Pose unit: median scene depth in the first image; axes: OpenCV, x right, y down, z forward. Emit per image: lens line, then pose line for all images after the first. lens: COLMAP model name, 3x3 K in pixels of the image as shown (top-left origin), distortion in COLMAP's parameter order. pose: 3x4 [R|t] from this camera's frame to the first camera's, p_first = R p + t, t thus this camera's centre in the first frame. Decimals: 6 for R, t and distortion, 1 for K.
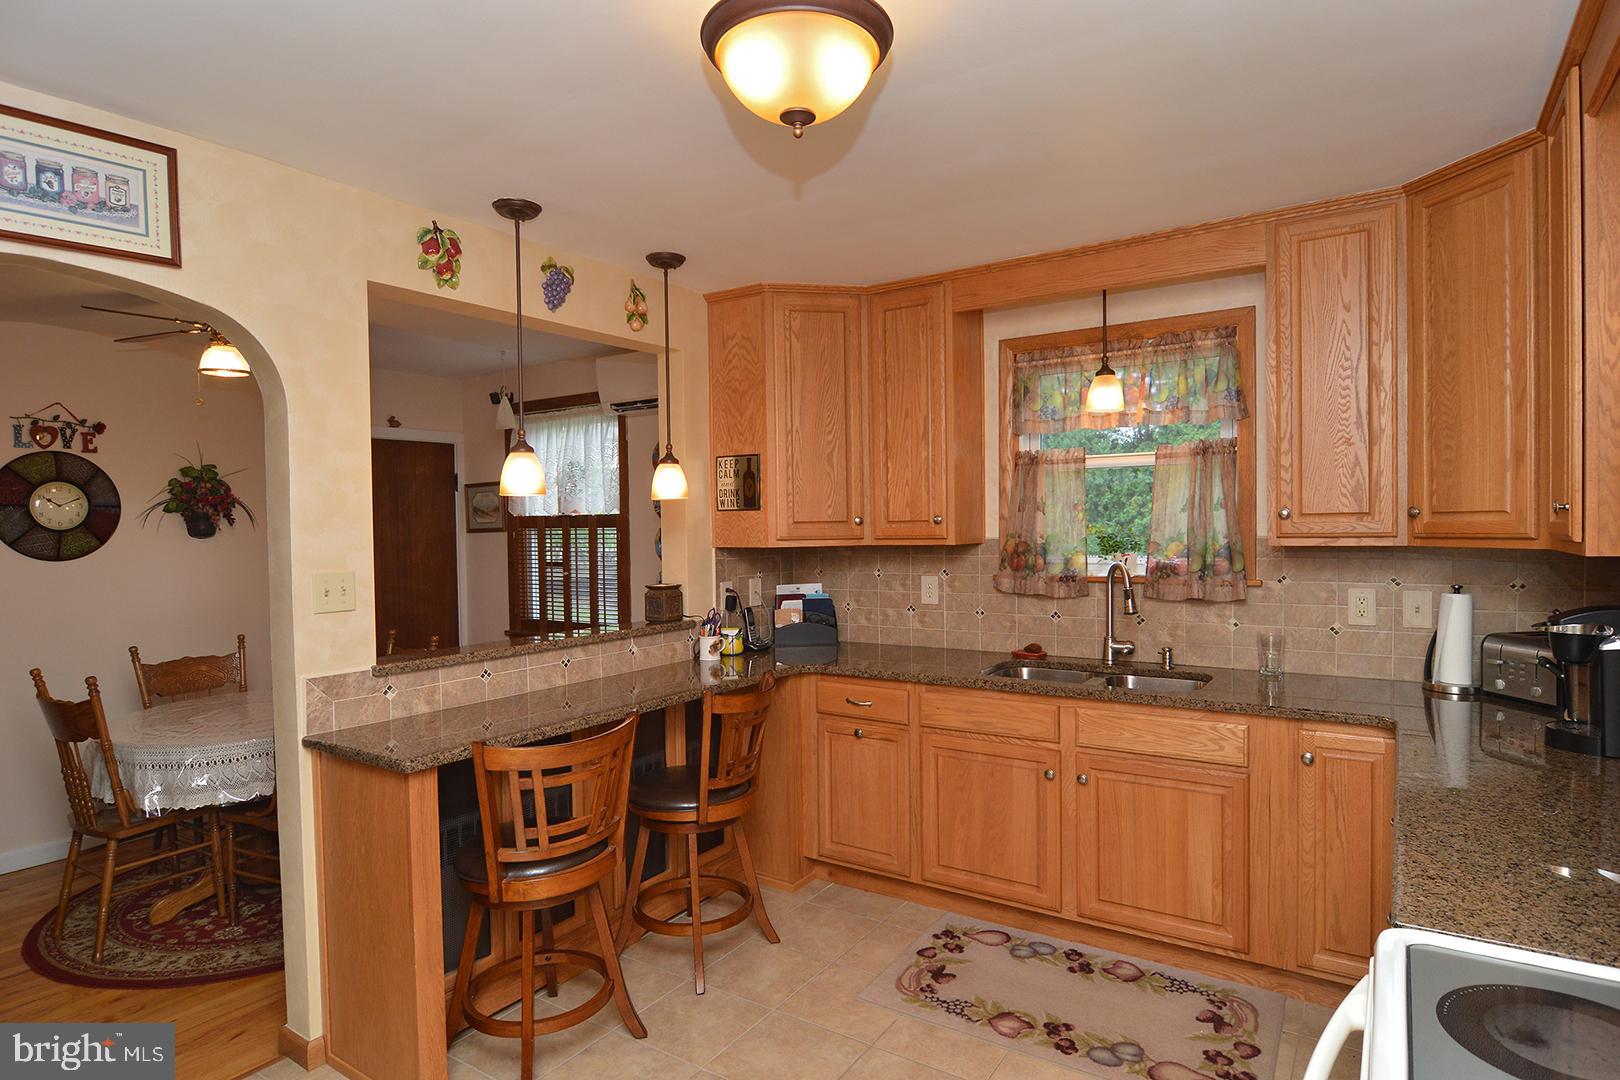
lens RADIAL K [[880.5, 0, 807.9], [0, 880.5, 544.7], [0, 0, 1]] dist [-0.002873, -0.013257]
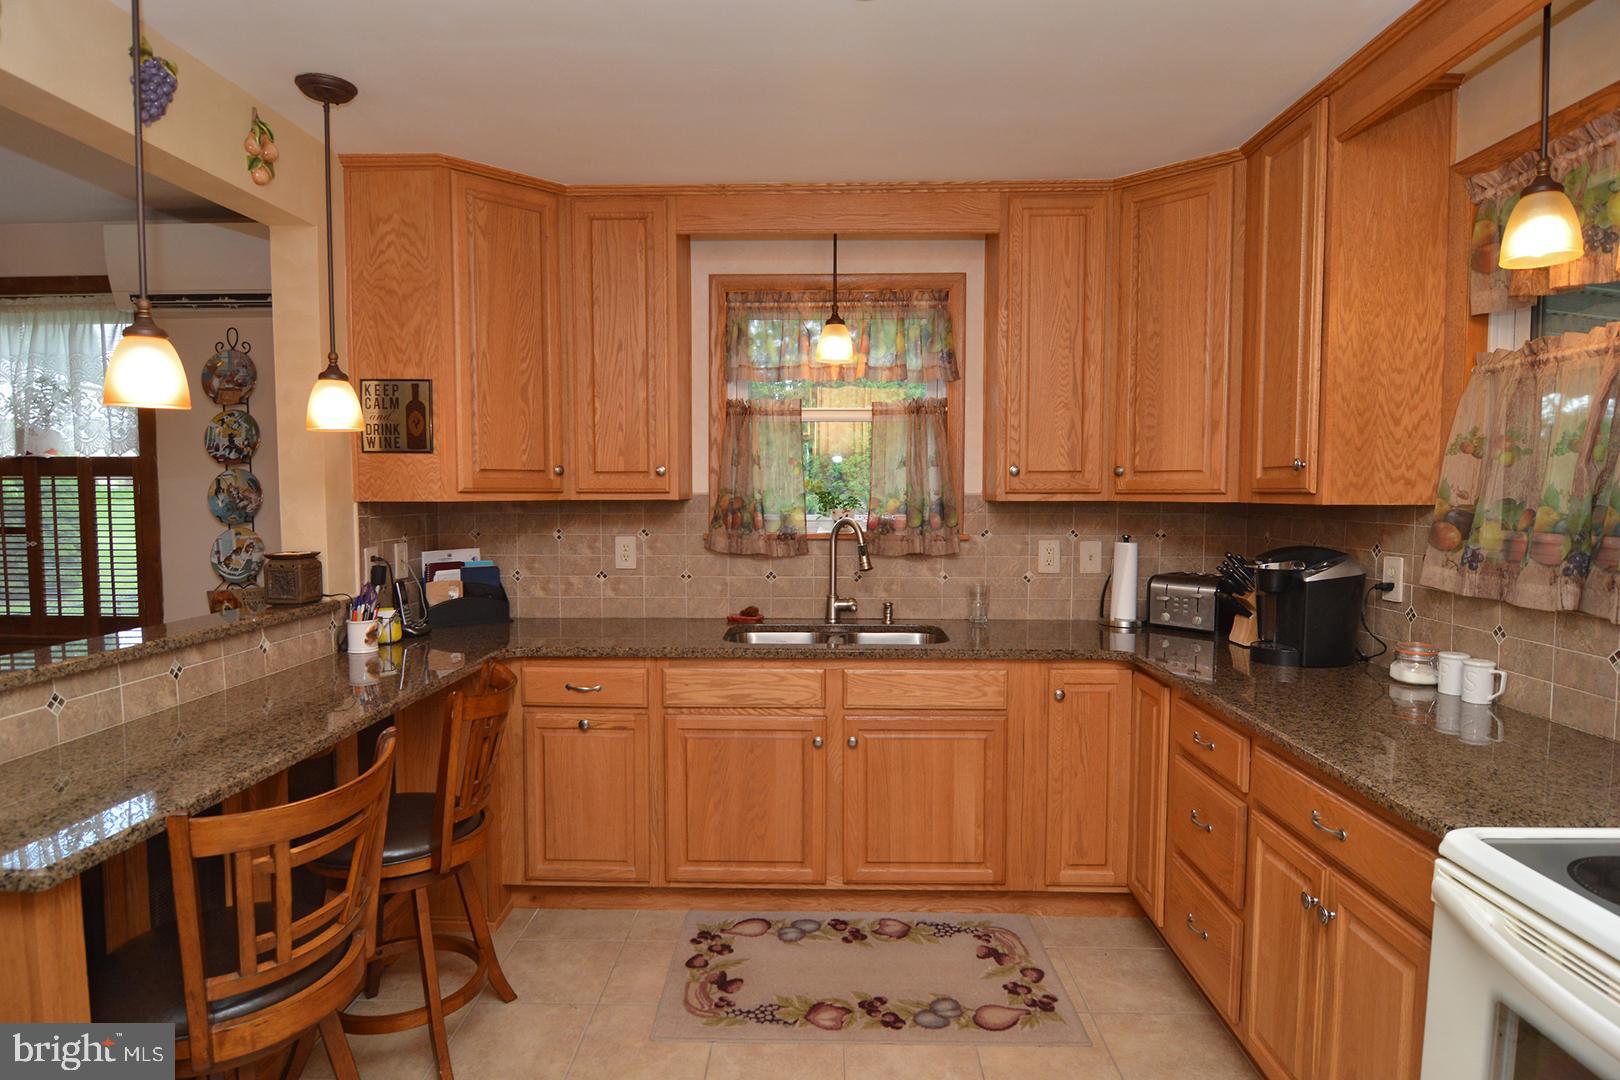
lens RADIAL K [[896.1, 0, 806.4], [0, 896.1, 544.6], [0, 0, 1]] dist [-0.004445, -0.013736]
pose [[0.844155, -0.017239, 0.535823, -0.230035], [-0.001163, 0.999422, 0.033986, 0.015928], [-0.536099, -0.029312, 0.843646, 0.189509]]
